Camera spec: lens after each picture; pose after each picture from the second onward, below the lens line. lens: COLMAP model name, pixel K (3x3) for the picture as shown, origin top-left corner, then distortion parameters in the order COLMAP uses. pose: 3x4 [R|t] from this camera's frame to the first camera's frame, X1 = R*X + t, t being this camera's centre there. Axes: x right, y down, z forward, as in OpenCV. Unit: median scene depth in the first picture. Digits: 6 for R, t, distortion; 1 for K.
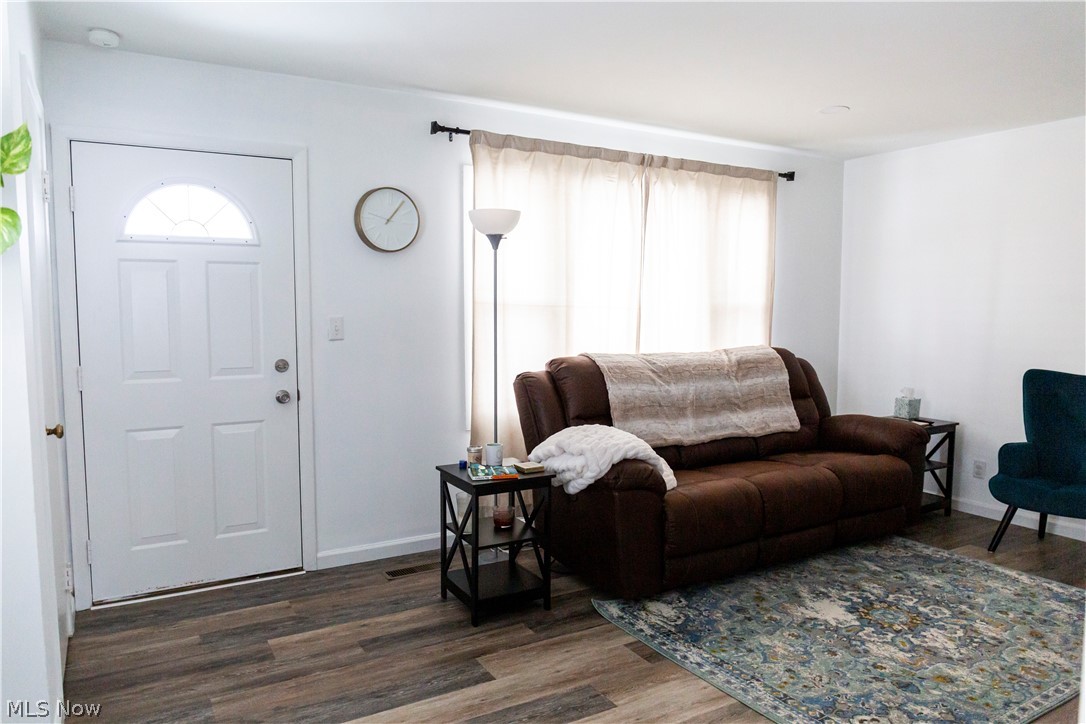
lens RADIAL K [[743.9, 0, 543.0], [0, 743.9, 362.0], [0, 0, 1]] dist [-0.007053, -0.023358]
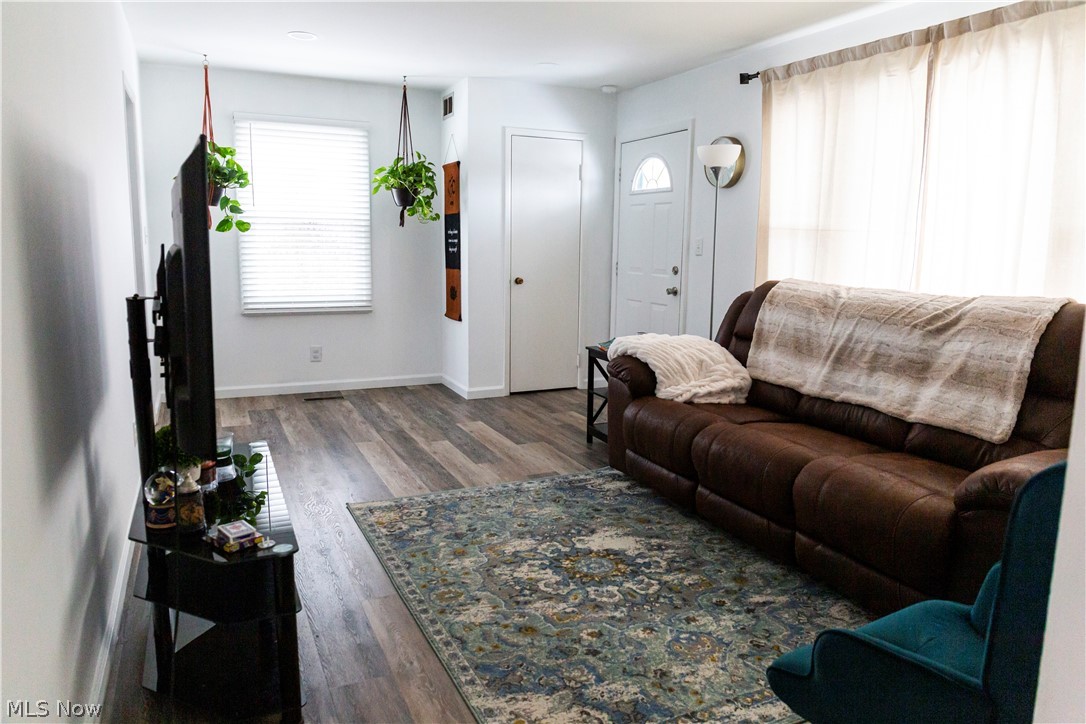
lens RADIAL K [[743.9, 0, 543.0], [0, 743.9, 362.0], [0, 0, 1]] dist [-0.007053, -0.023358]
pose [[-0.103074, 0.159556, -0.981793, 1.352154], [-0.088762, 0.981637, 0.168850, -0.047870], [0.990705, 0.104550, -0.087019, 1.012208]]
